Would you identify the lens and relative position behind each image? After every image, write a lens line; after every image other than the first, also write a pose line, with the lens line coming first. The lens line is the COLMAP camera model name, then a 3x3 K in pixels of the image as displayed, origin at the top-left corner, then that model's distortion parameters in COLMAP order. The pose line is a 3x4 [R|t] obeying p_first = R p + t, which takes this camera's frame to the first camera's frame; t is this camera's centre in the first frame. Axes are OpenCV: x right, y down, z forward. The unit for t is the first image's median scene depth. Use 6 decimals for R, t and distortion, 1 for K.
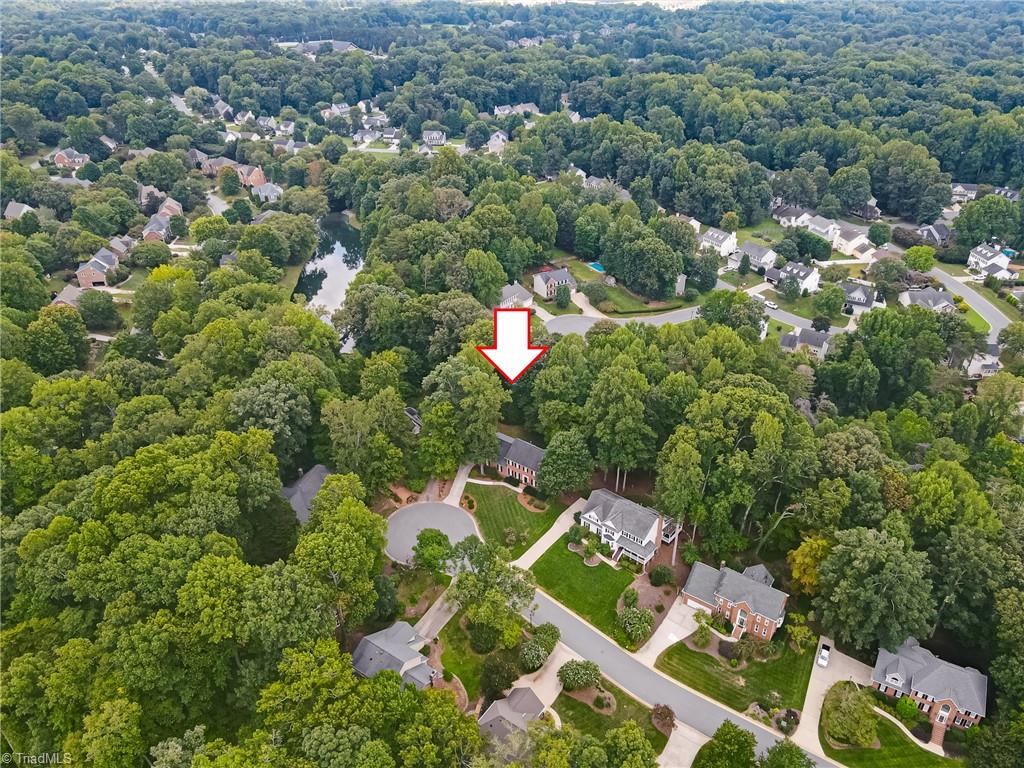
lens RADIAL K [[749.2, 0, 512.0], [0, 749.2, 384.0], [0, 0, 1]] dist [0.016672, 0.007023]
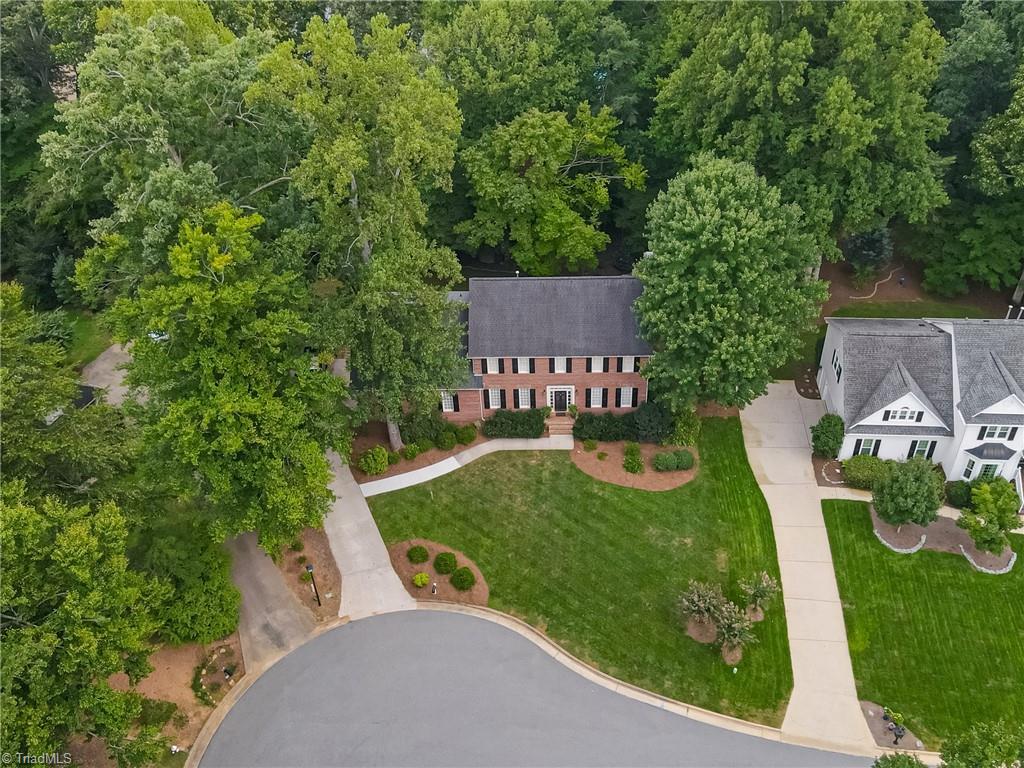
lens RADIAL K [[934.2, 0, 535.8], [0, 934.2, 370.0], [0, 0, 1]] dist [0.009387, 0.011924]
pose [[0.797727, -0.384836, 0.464256, -0.155821], [0.316268, 0.922508, 0.221254, 0.037098], [-0.513426, -0.029671, 0.857620, 0.729098]]
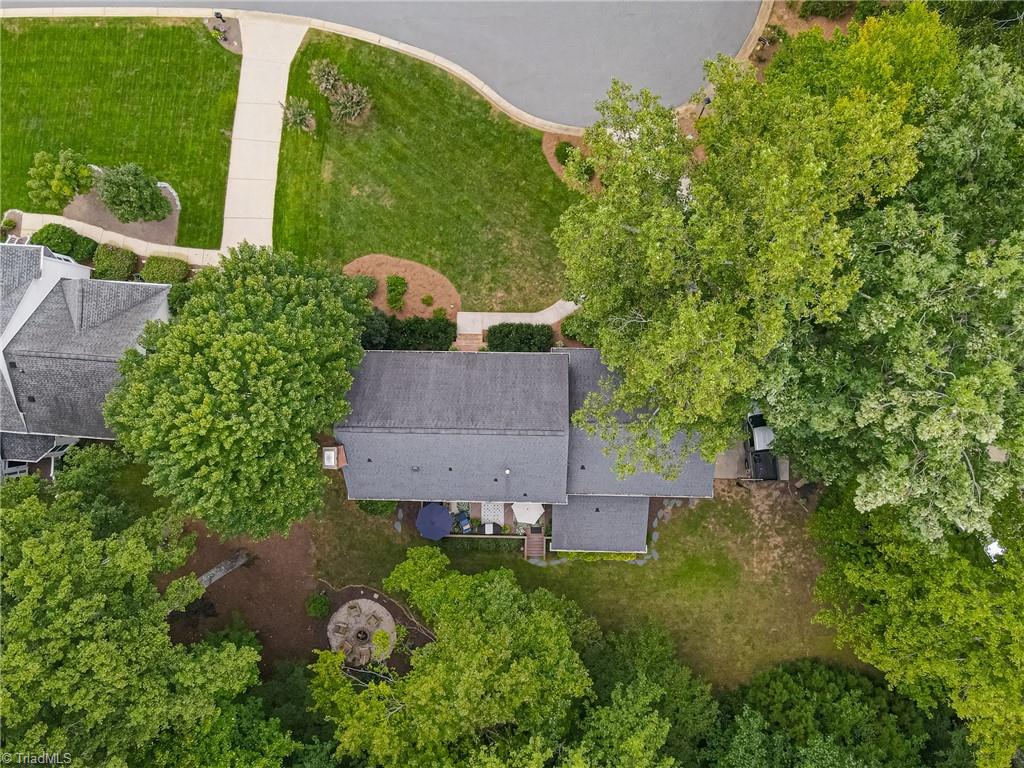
lens RADIAL K [[749.2, 0, 512.0], [0, 749.2, 384.0], [0, 0, 1]] dist [0.016672, 0.007023]
pose [[-0.800429, 0.598396, 0.035151, 0.002251], [-0.259077, -0.398236, 0.879936, -0.106511], [0.540548, 0.695220, 0.473790, 0.930511]]
